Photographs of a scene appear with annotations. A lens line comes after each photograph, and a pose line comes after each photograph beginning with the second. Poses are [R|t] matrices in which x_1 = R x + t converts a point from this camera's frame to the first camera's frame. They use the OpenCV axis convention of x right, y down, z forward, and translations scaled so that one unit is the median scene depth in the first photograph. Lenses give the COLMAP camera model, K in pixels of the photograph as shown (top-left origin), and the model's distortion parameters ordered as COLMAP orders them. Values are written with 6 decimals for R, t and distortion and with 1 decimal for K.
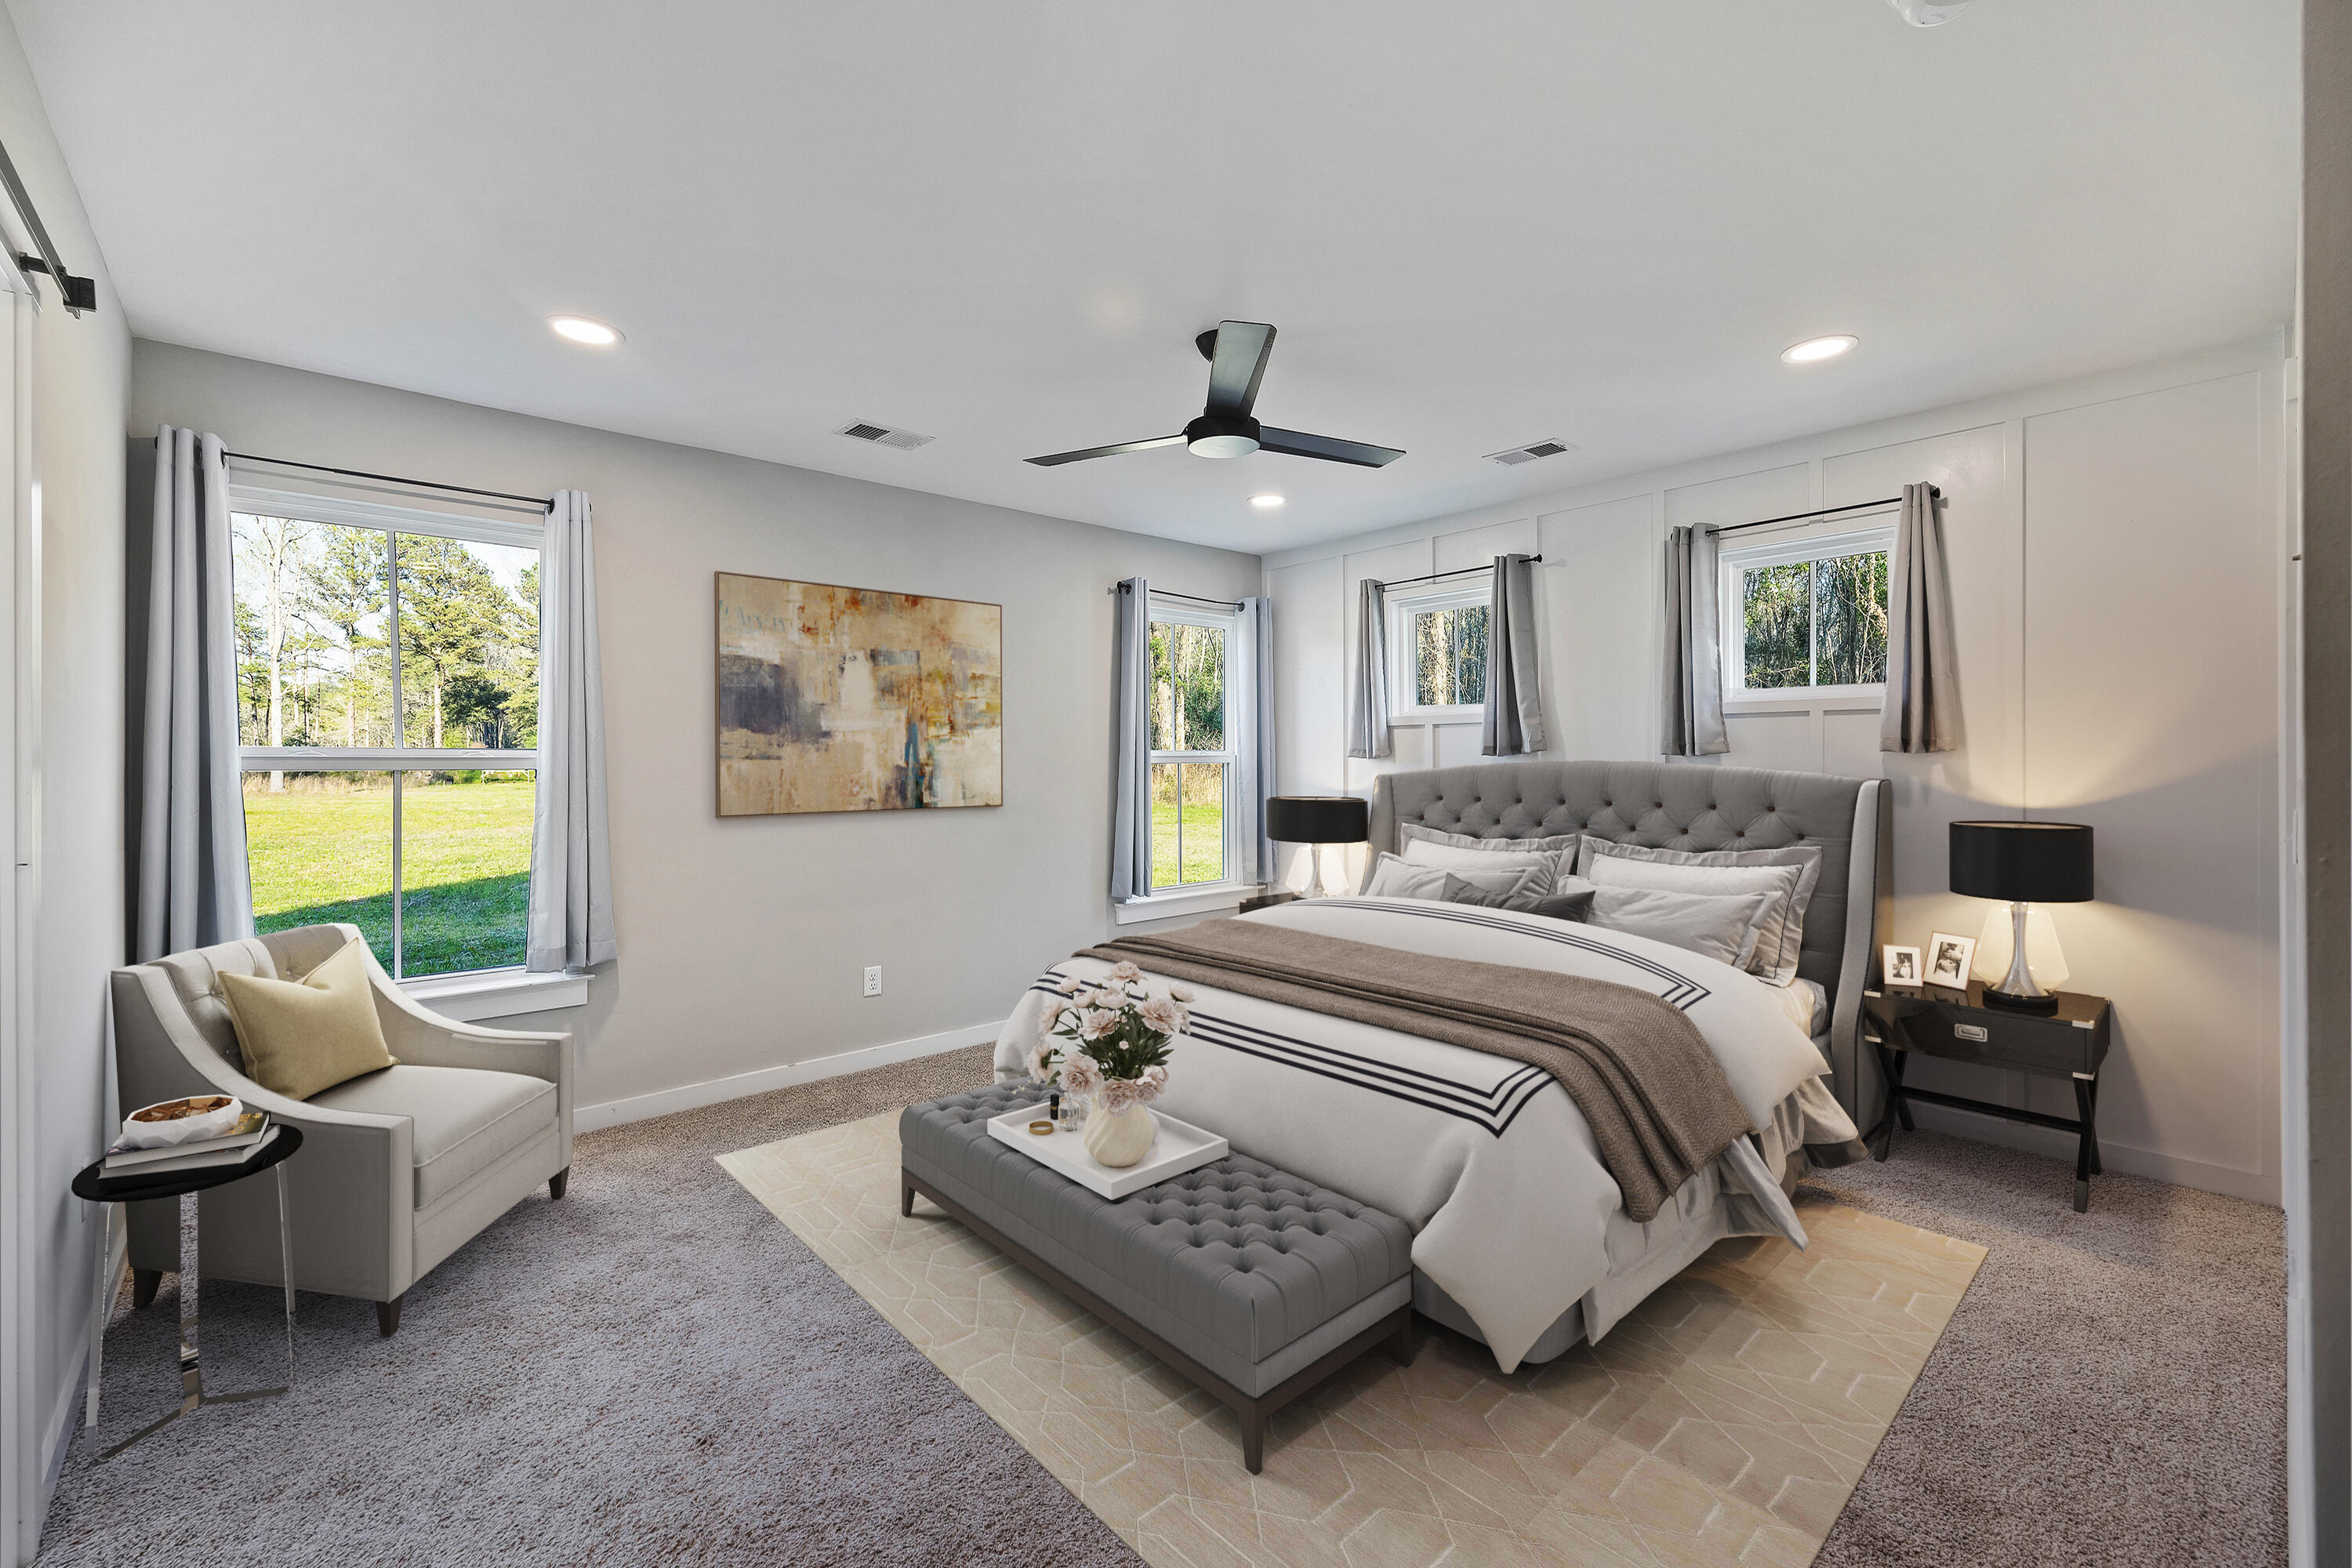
lens RADIAL K [[978.5, 0, 1185.1], [0, 978.5, 778.0], [0, 0, 1]] dist [0.000662, -0.000147]
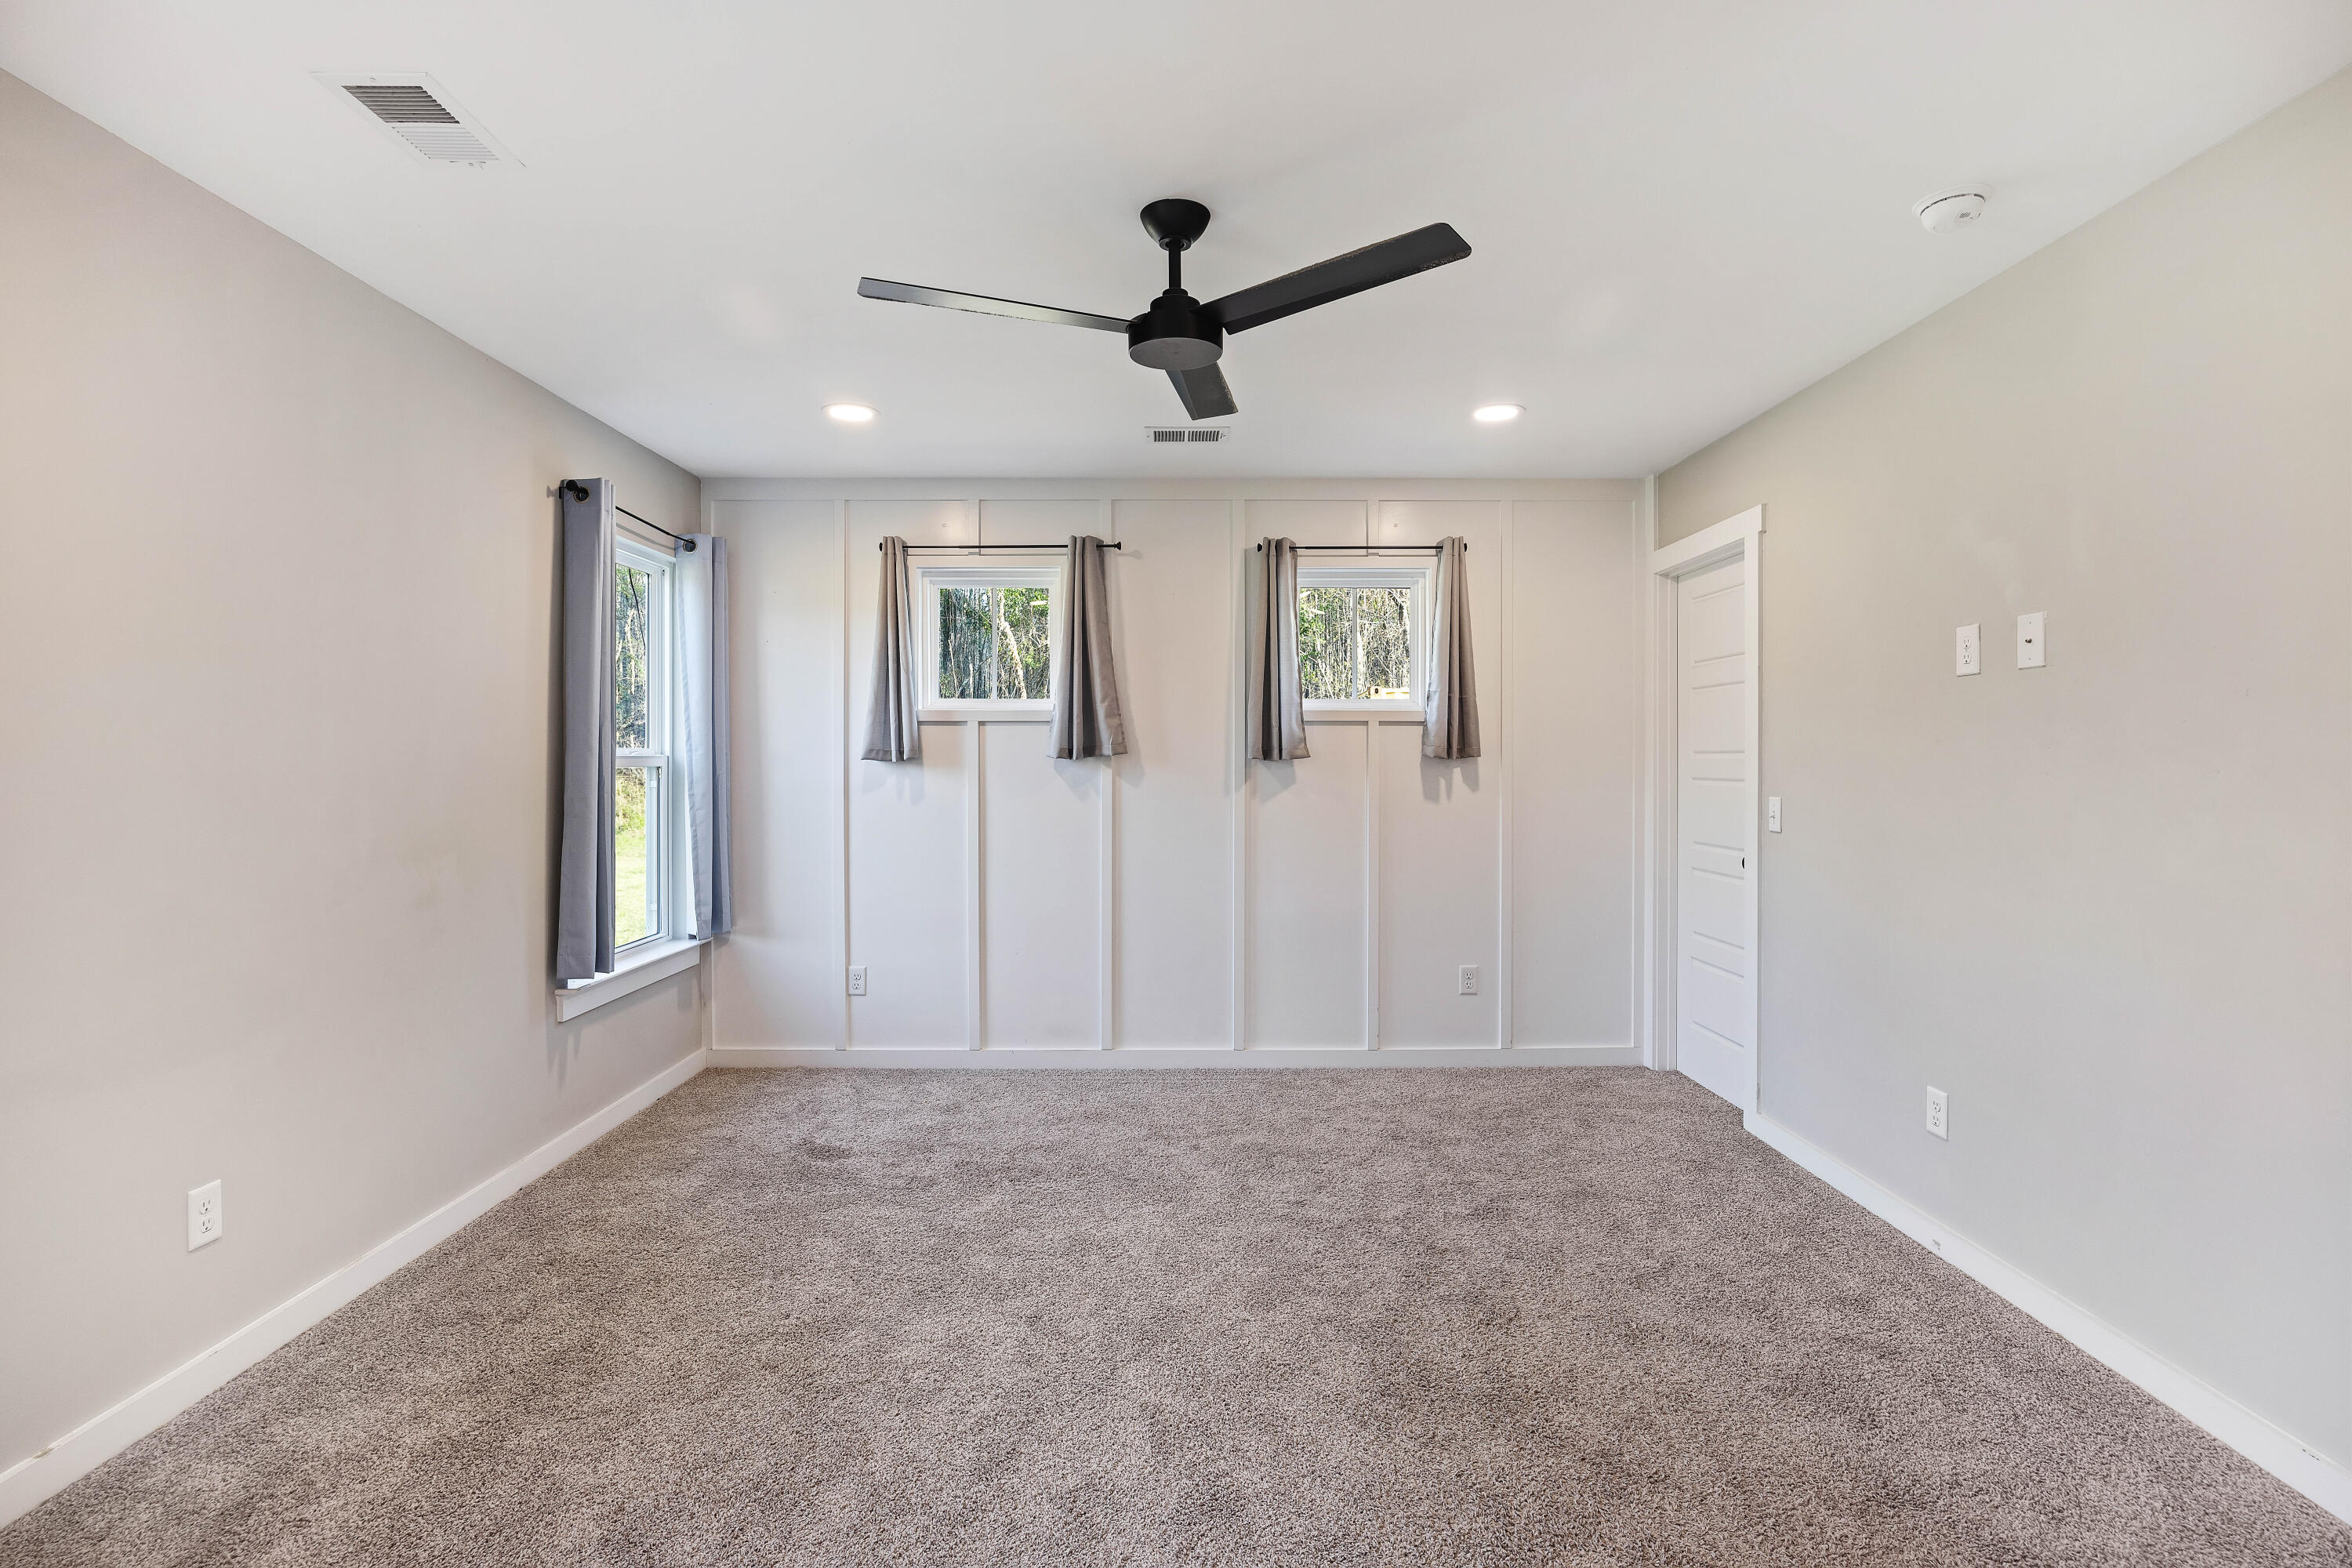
lens RADIAL K [[1116.4, 0, 1179.0], [0, 1116.4, 771.7], [0, 0, 1]] dist [-0.000035, 0.000368]
pose [[0.668984, 0.000323, 0.743277, -0.333971], [0.012312, 0.999858, -0.011516, 0.001512], [-0.743175, 0.016855, 0.668885, 0.222487]]
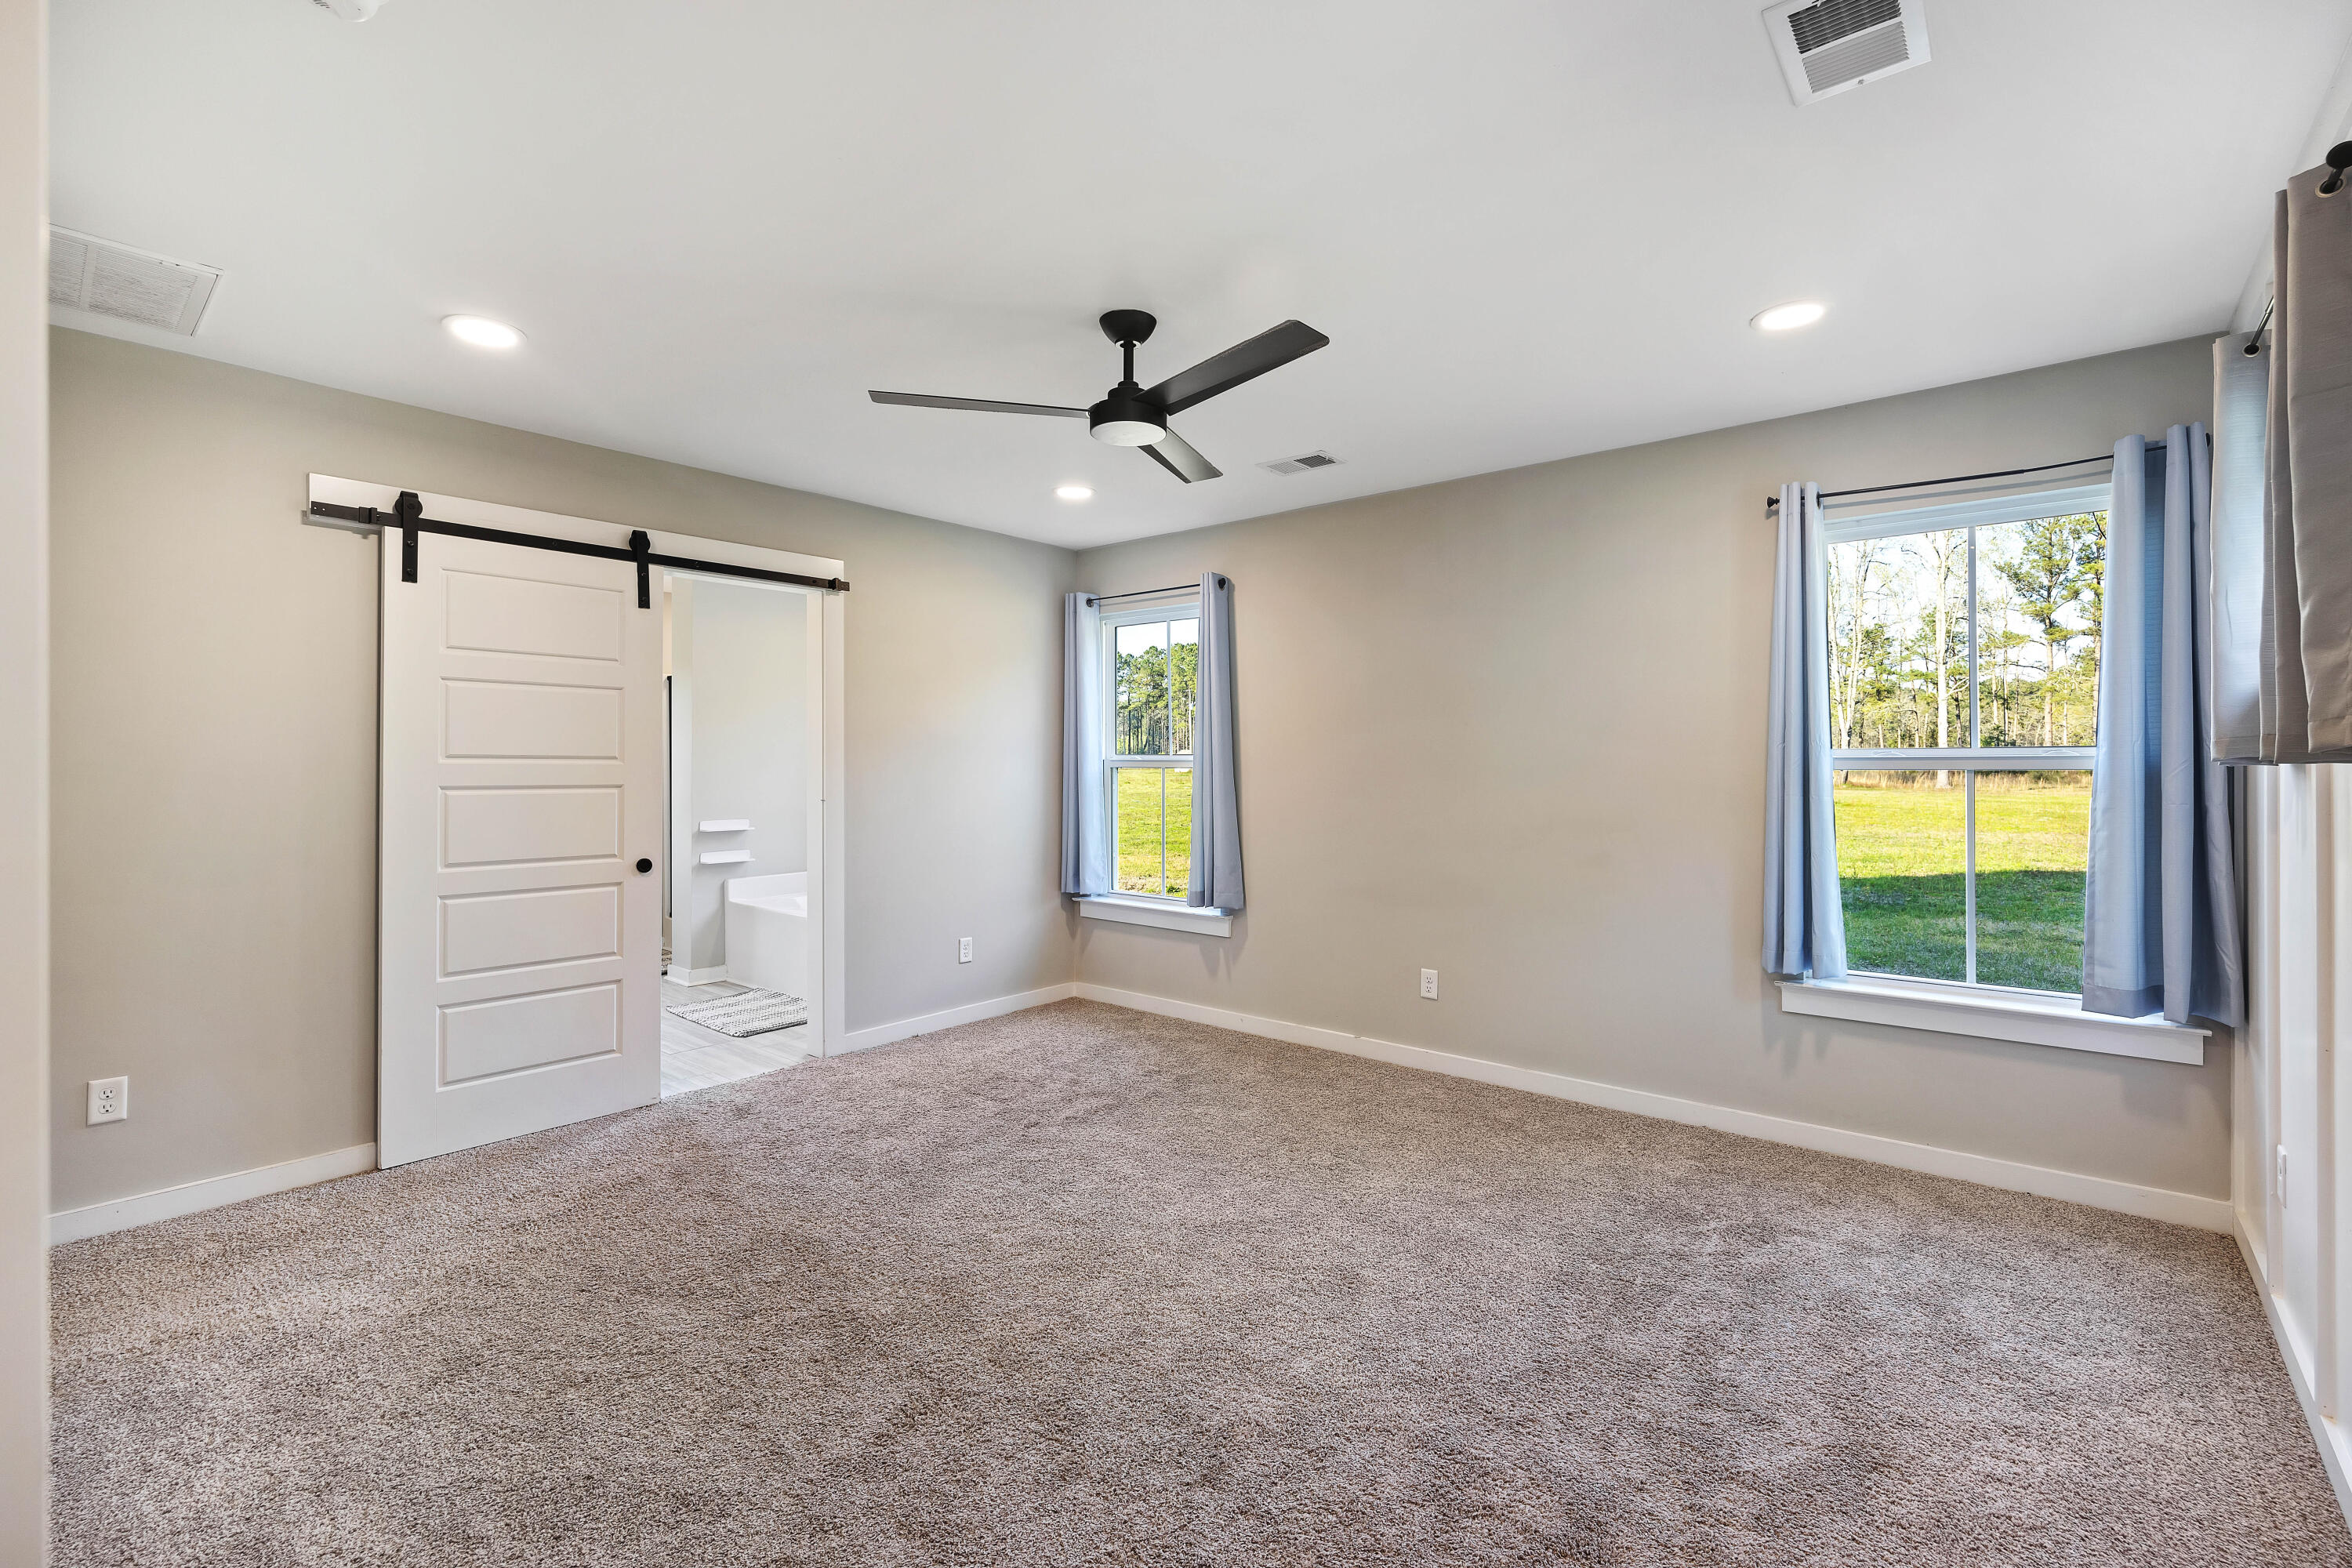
lens RADIAL K [[990.8, 0, 1168.3], [0, 990.8, 767.3], [0, 0, 1]] dist [0.032866, 0.000095]
pose [[0.116672, 0.001222, -0.993170, 0.541313], [-0.010589, 0.999944, -0.000013, -0.009246], [0.993114, 0.010518, 0.116678, 0.503626]]
